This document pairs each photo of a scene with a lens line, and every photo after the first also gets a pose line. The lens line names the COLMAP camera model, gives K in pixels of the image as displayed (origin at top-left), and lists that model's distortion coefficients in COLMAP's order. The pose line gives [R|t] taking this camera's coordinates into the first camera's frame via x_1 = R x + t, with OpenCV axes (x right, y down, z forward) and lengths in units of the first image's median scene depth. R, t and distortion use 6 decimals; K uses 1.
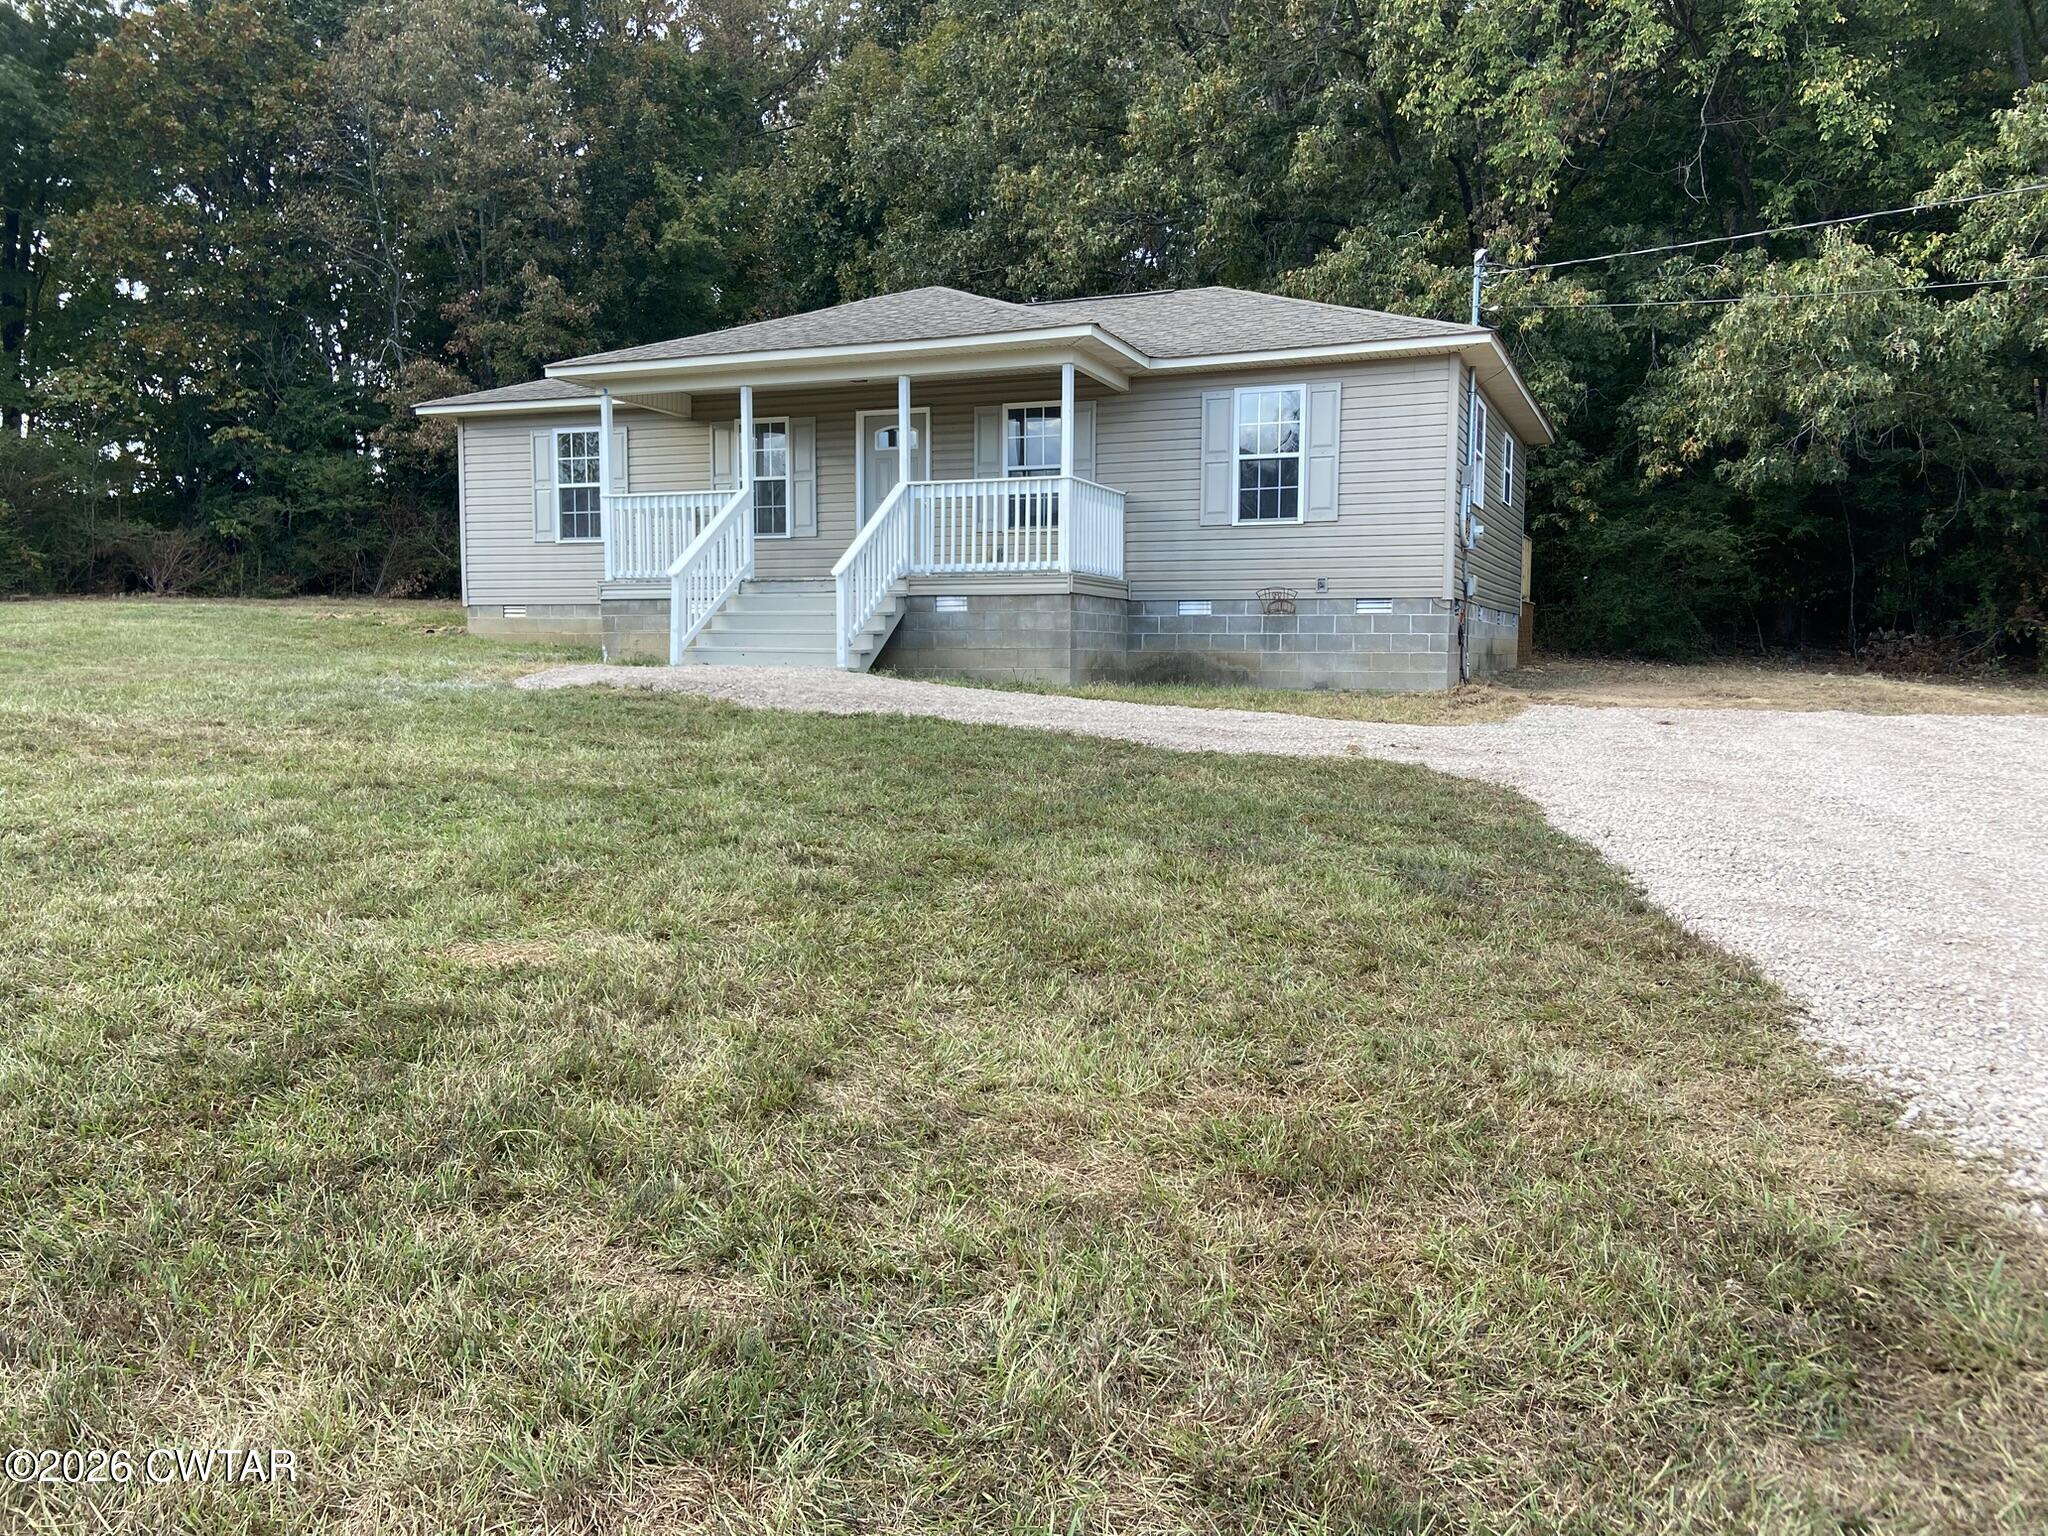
lens RADIAL K [[1560.1, 0, 1029.8], [0, 1560.1, 845.0], [0, 0, 1]] dist [0.001947, -0.038459]
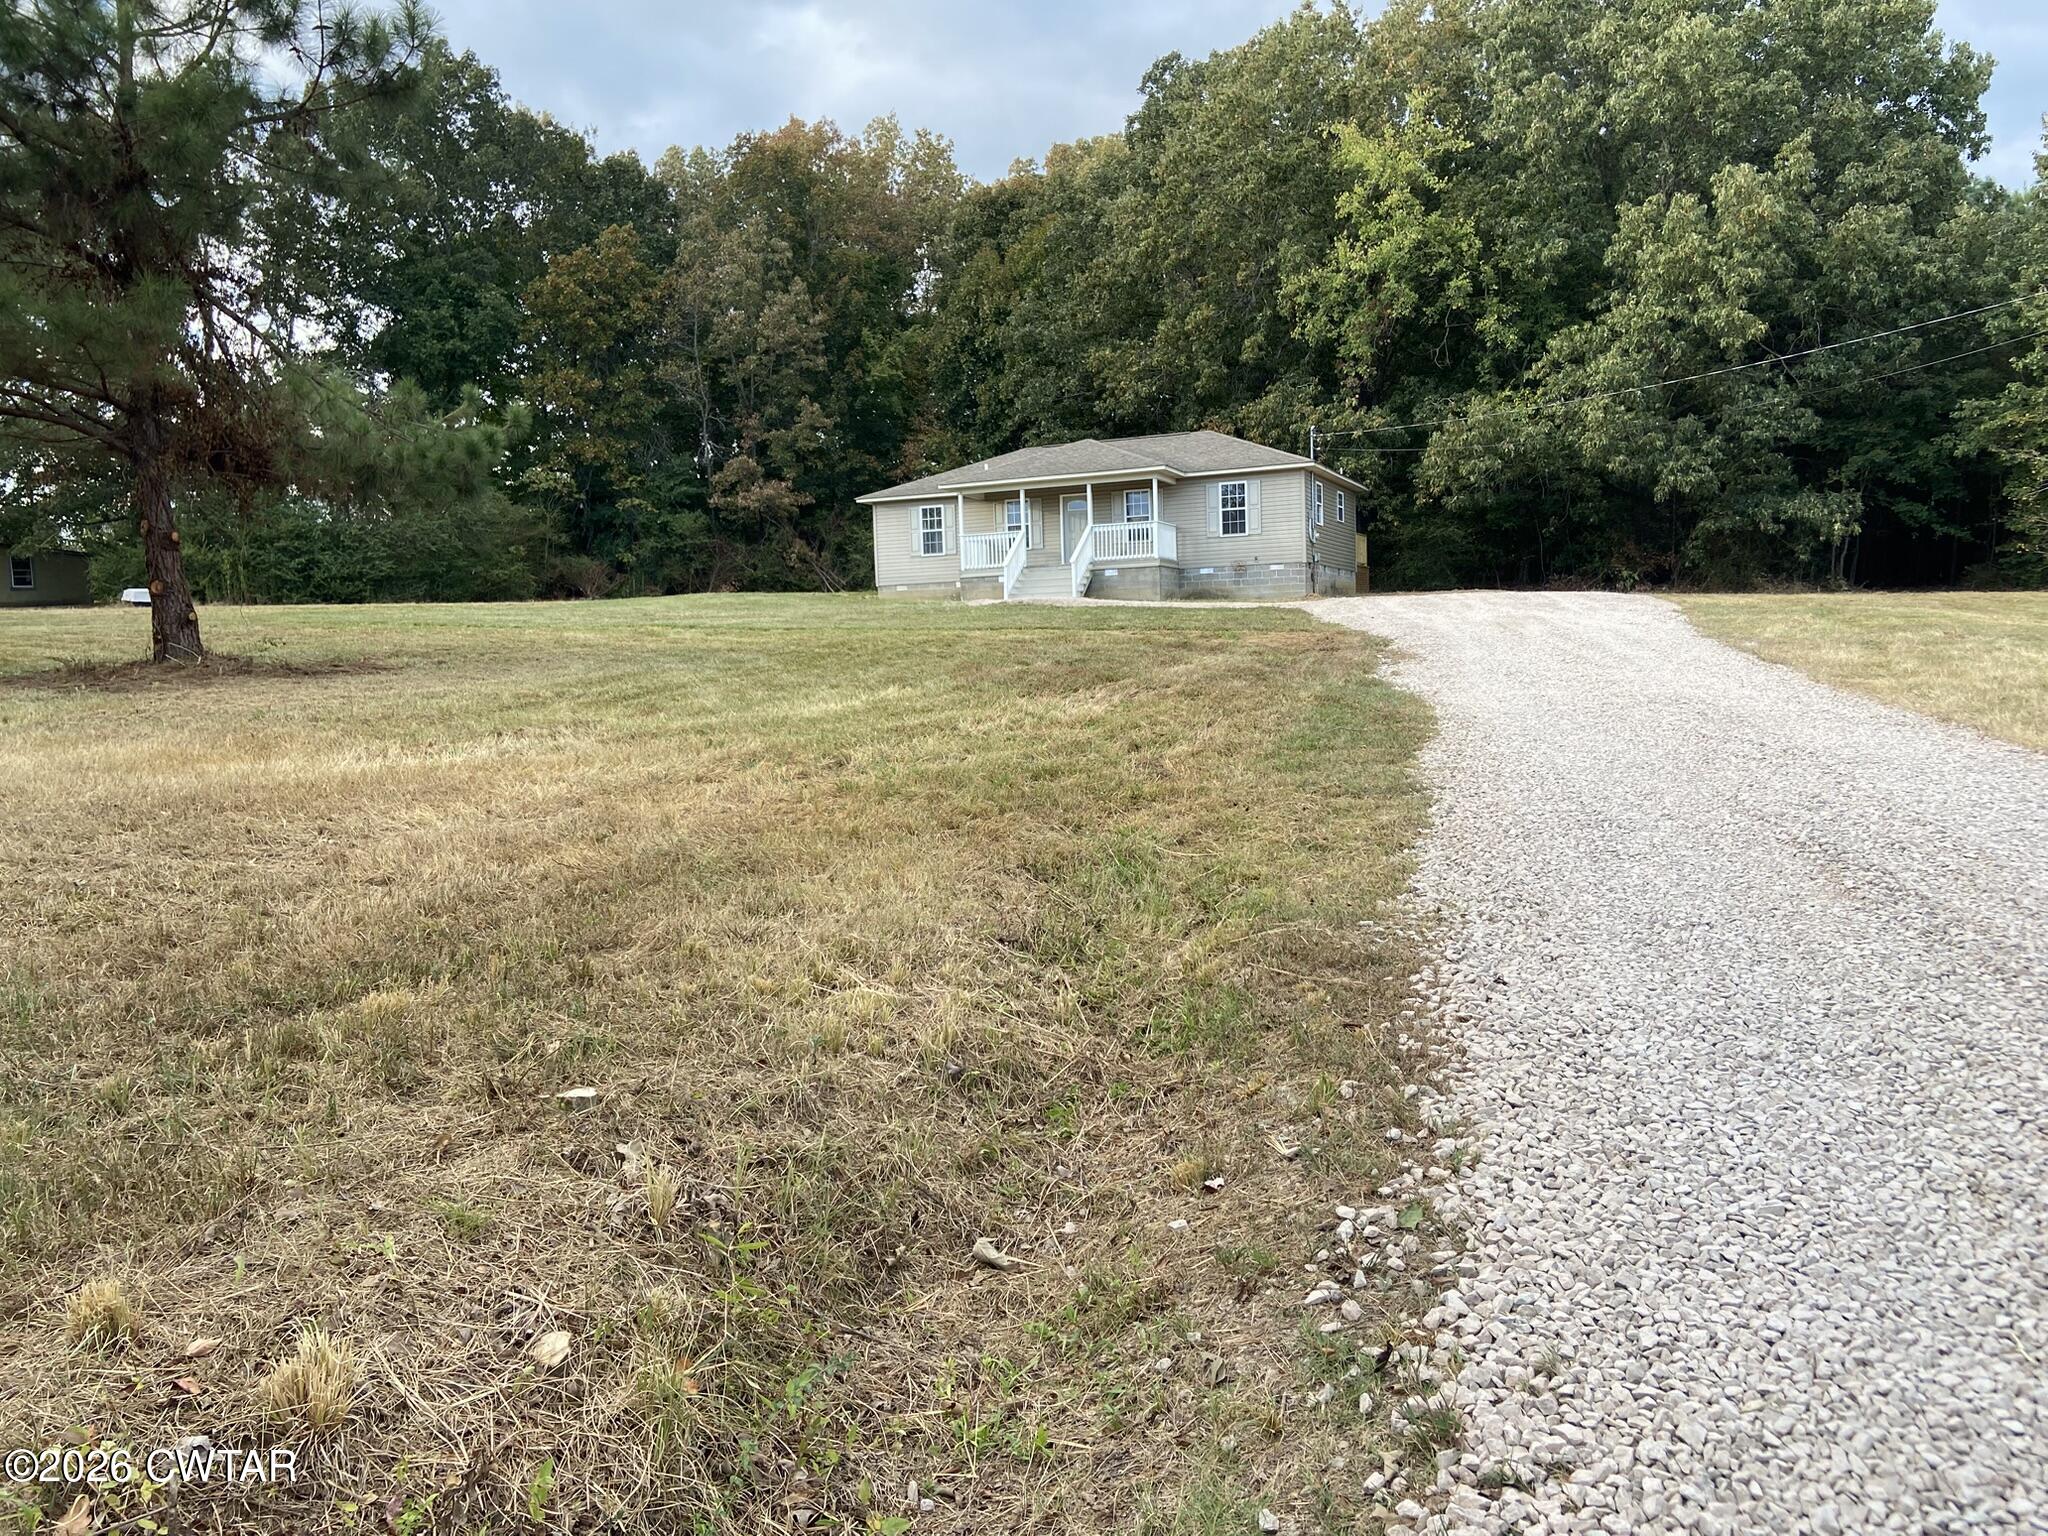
lens RADIAL K [[1543.9, 0, 1024.0], [0, 1543.9, 768.0], [0, 0, 1]] dist [0.004243, -0.000635]
pose [[0.999200, -0.039078, -0.008456, -0.148126], [0.038605, 0.997989, -0.050277, 0.231687], [0.010403, 0.049911, 0.998699, -1.219085]]
